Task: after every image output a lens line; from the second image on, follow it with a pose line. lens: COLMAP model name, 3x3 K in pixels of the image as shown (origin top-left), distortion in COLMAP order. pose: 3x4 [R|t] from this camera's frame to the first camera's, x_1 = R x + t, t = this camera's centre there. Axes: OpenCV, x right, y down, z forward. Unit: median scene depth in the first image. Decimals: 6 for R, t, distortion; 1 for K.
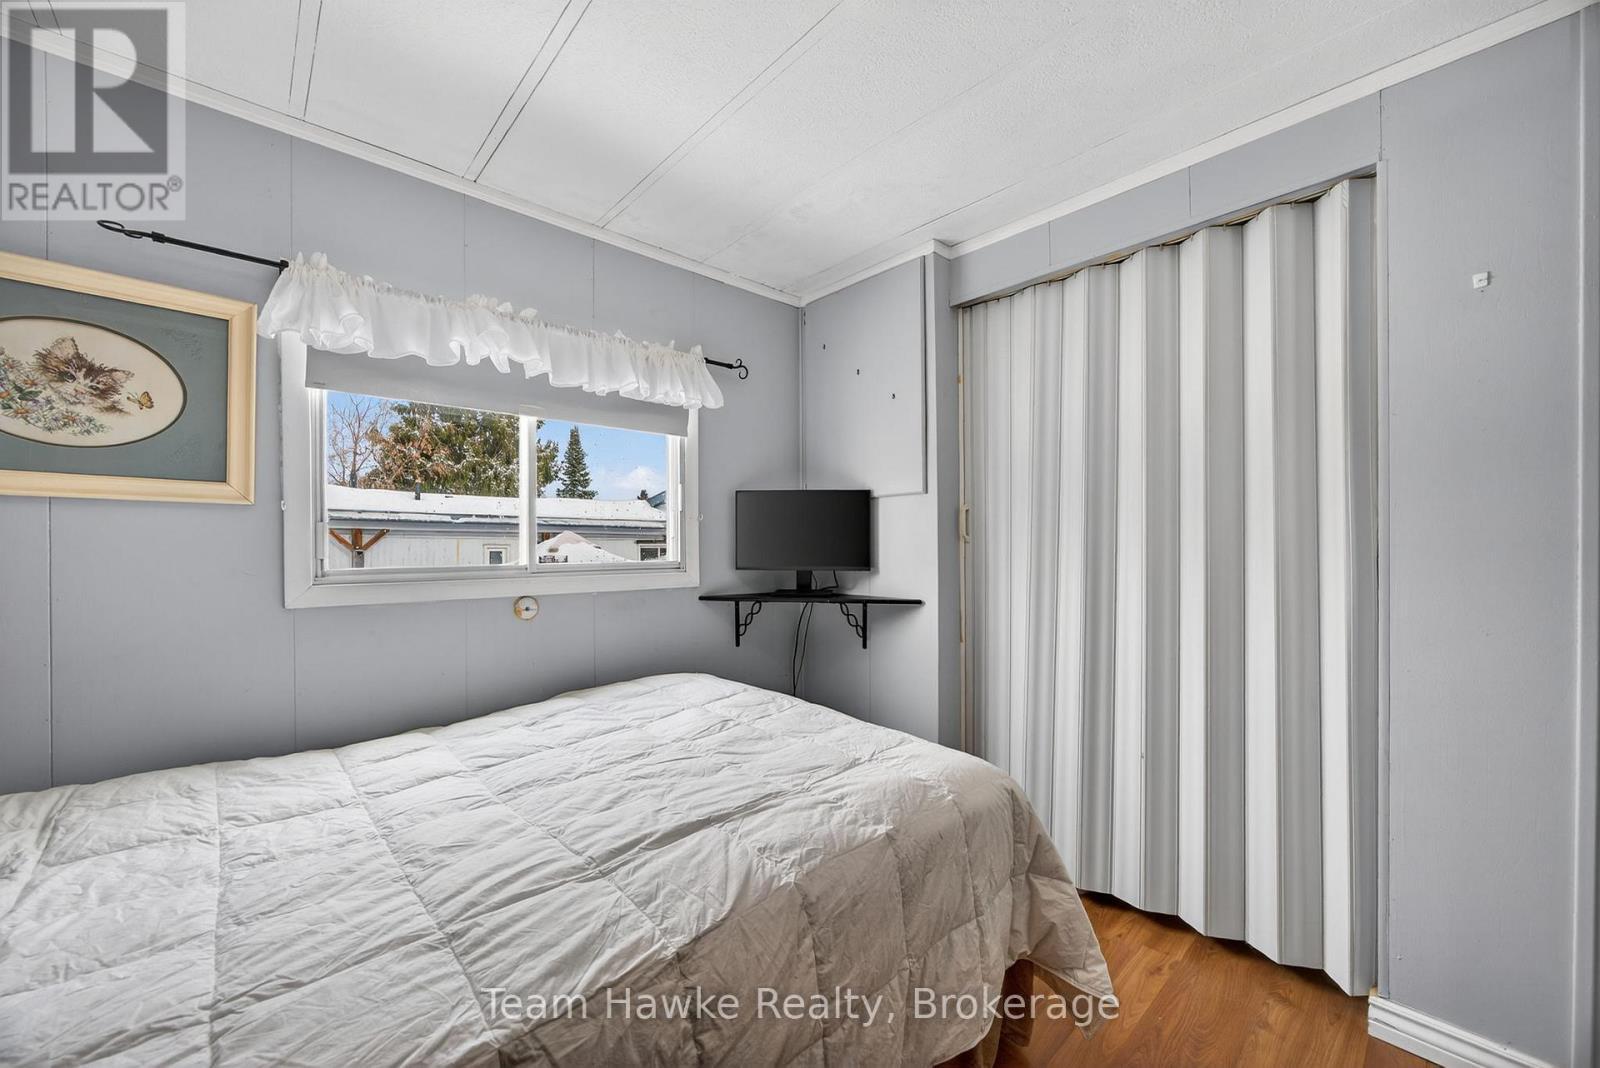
lens RADIAL K [[619.8, 0, 803.2], [0, 619.8, 541.2], [0, 0, 1]] dist [-0.009519, 0.003797]
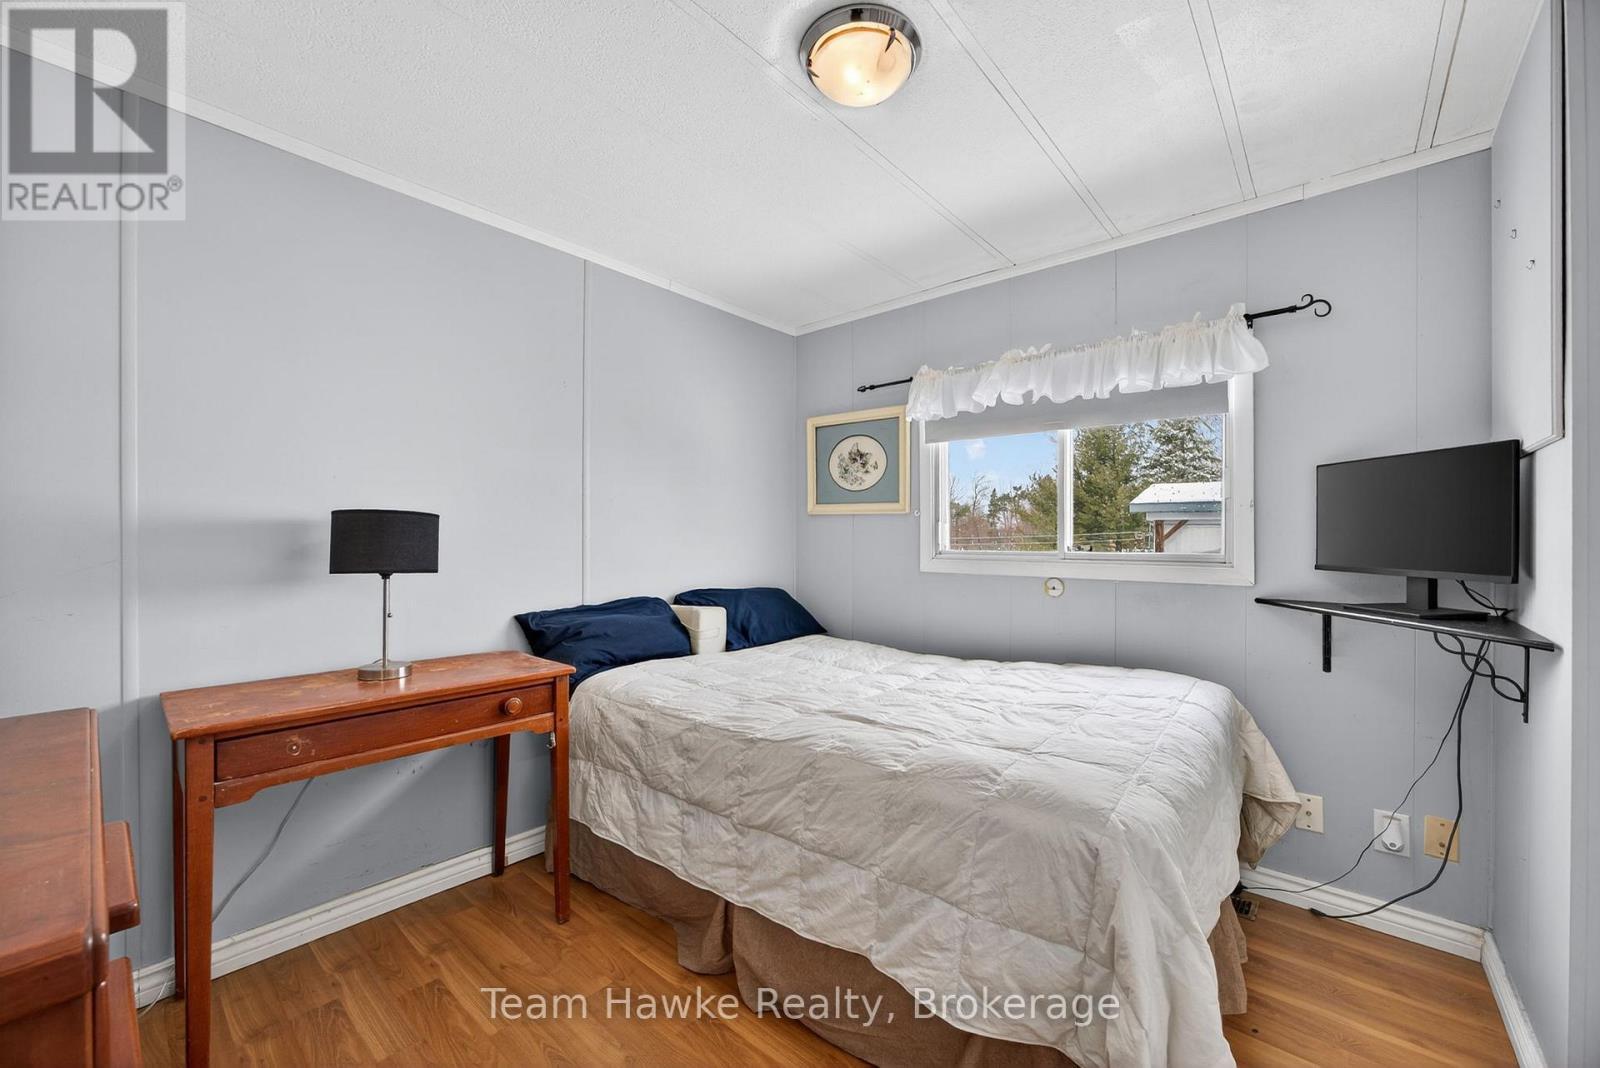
lens RADIAL K [[619.8, 0, 804.9], [0, 619.8, 535.2], [0, 0, 1]] dist [-0.009519, 0.003797]
pose [[0.134159, 0.003993, -0.990952, 1.005409], [0.003655, 0.999983, 0.004524, -0.003345], [0.990953, -0.004229, 0.134142, 0.495769]]
